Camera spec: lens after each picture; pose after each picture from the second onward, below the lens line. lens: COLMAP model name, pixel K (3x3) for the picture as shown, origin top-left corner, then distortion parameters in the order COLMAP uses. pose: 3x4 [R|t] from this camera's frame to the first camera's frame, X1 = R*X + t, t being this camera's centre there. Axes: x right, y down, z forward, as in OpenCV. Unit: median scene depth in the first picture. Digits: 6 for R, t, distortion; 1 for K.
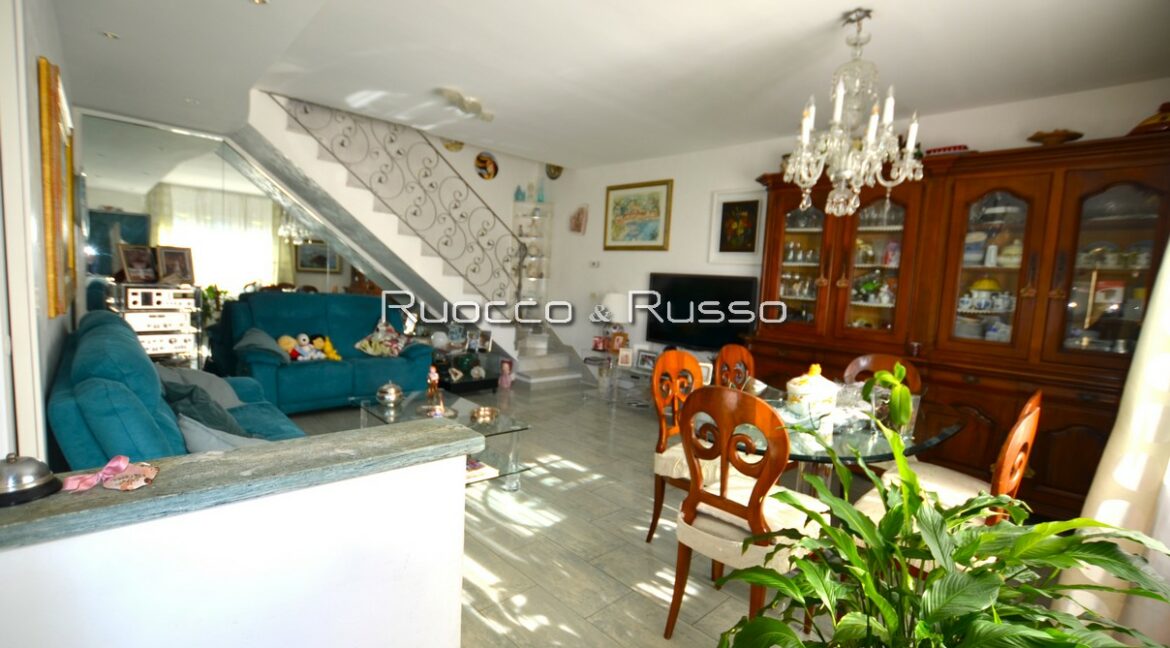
lens RADIAL K [[521.7, 0, 592.0], [0, 521.7, 326.9], [0, 0, 1]] dist [-0.023808, -0.000070]
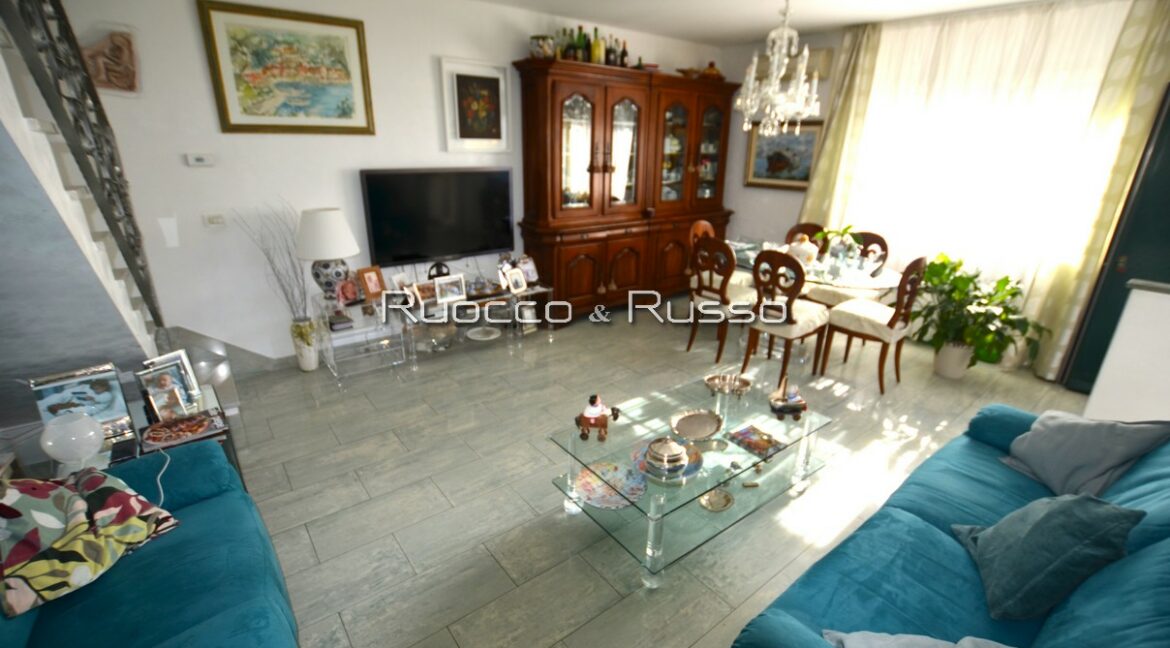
lens RADIAL K [[521.7, 0, 589.5], [0, 521.7, 333.3], [0, 0, 1]] dist [-0.023808, -0.000070]
pose [[0.095891, -0.397746, 0.912471, -0.561776], [0.074198, 0.917001, 0.391924, -0.151868], [-0.992623, 0.030121, 0.117444, 0.636902]]
